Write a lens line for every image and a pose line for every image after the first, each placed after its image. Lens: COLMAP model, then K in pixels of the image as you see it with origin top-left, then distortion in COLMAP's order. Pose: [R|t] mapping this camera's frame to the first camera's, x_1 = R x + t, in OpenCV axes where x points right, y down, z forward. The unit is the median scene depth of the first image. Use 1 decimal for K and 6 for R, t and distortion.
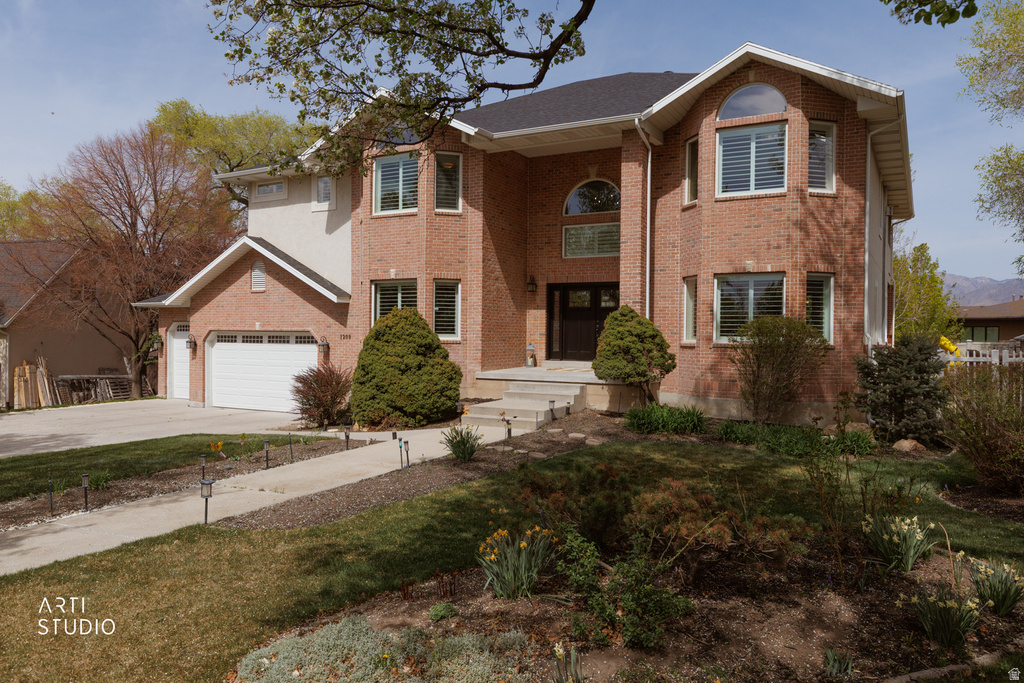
lens RADIAL K [[715.0, 0, 511.5], [0, 715.0, 345.3], [0, 0, 1]] dist [0.025499, 0.001355]
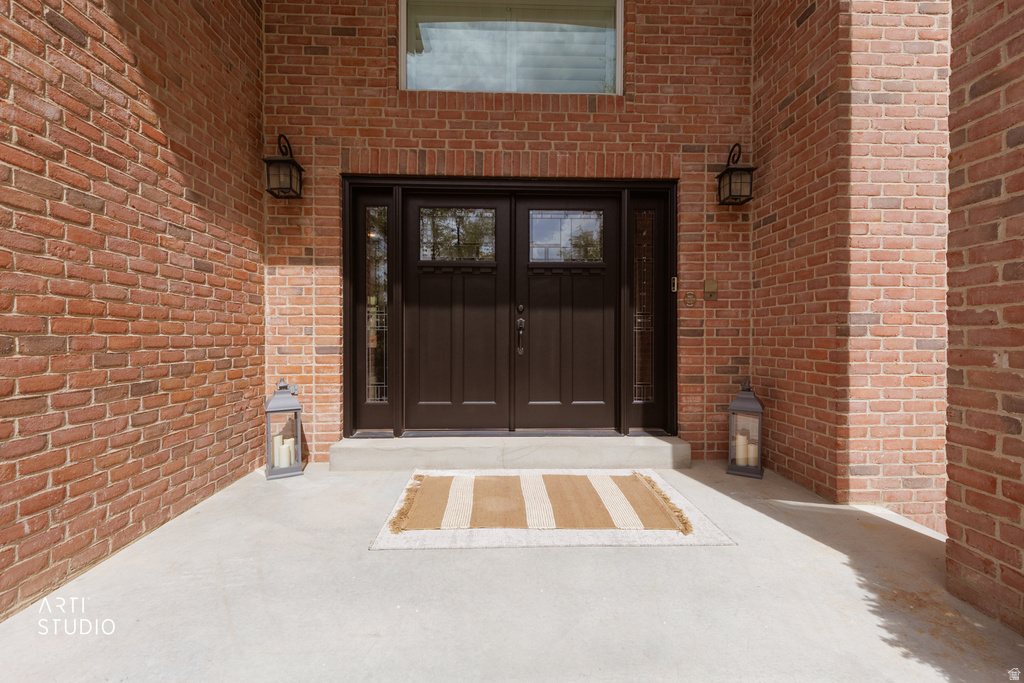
lens RADIAL K [[454.5, 0, 514.4], [0, 454.5, 346.3], [0, 0, 1]] dist [-0.001473, -0.000806]
pose [[0.848209, -0.022650, 0.529177, 0.009759], [0.018575, 0.999743, 0.013018, -0.017861], [-0.529336, -0.001212, 0.848412, 0.805188]]
